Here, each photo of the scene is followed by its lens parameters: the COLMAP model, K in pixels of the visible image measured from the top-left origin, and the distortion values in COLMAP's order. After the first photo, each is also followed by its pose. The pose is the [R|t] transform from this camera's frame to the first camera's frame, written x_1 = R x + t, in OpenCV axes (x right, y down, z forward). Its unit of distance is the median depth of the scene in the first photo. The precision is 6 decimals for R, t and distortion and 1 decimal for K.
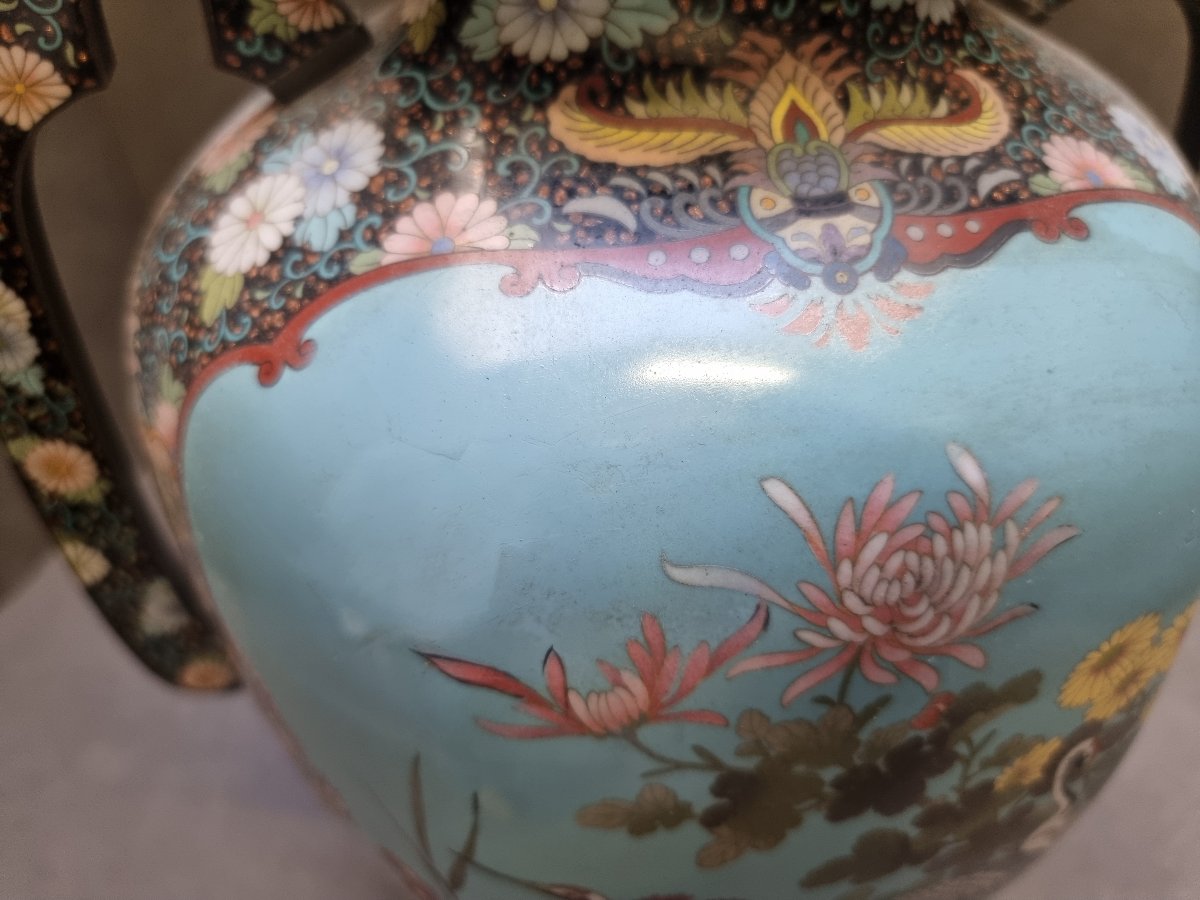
lens RADIAL K [[895.7, 0, 600.0], [0, 895.7, 450.0], [0, 0, 1]] dist [-0.081775, 0.044104]
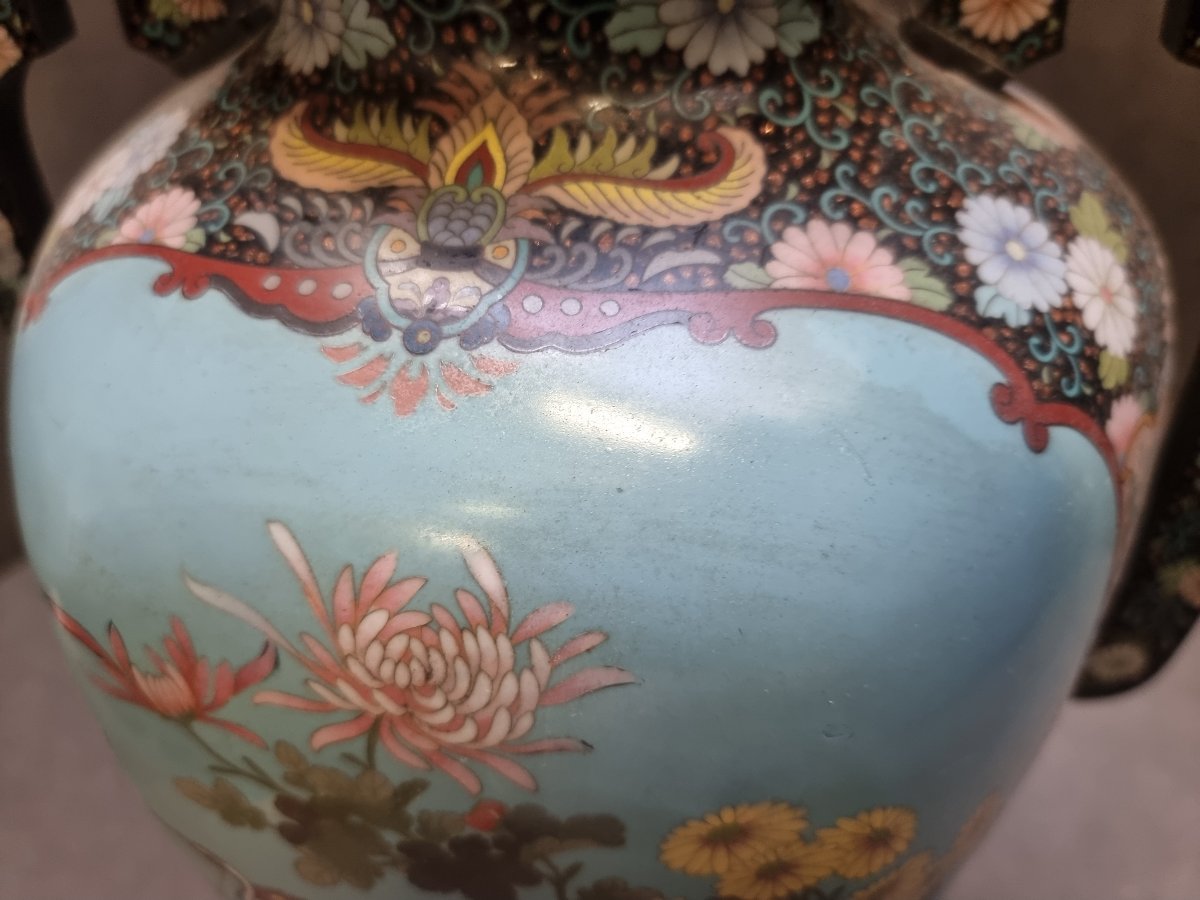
lens RADIAL K [[895.7, 0, 600.0], [0, 895.7, 450.0], [0, 0, 1]] dist [-0.081775, 0.044104]
pose [[0.925872, 0.237227, -0.294082, 0.708685], [-0.231922, 0.971272, 0.053324, -0.162059], [0.298284, 0.018833, 0.954291, 0.150742]]
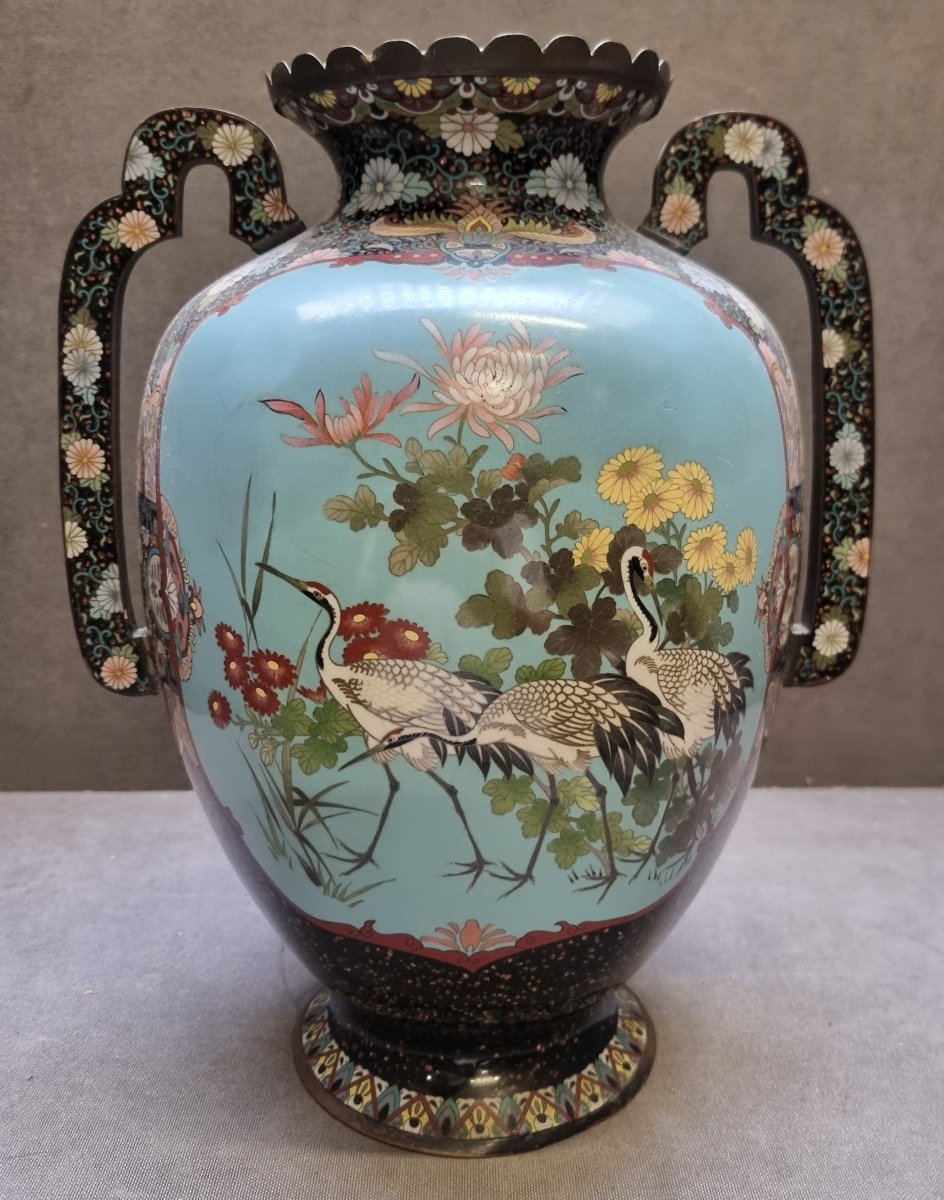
lens RADIAL K [[1123.8, 0, 472.0], [0, 1123.8, 600.0], [0, 0, 1]] dist [0.004681, 0.003965]
pose [[0.984401, 0.068945, -0.161867, 0.739453], [-0.133435, 0.892205, -0.431468, 1.699925], [0.114671, 0.446336, 0.887488, -1.087899]]
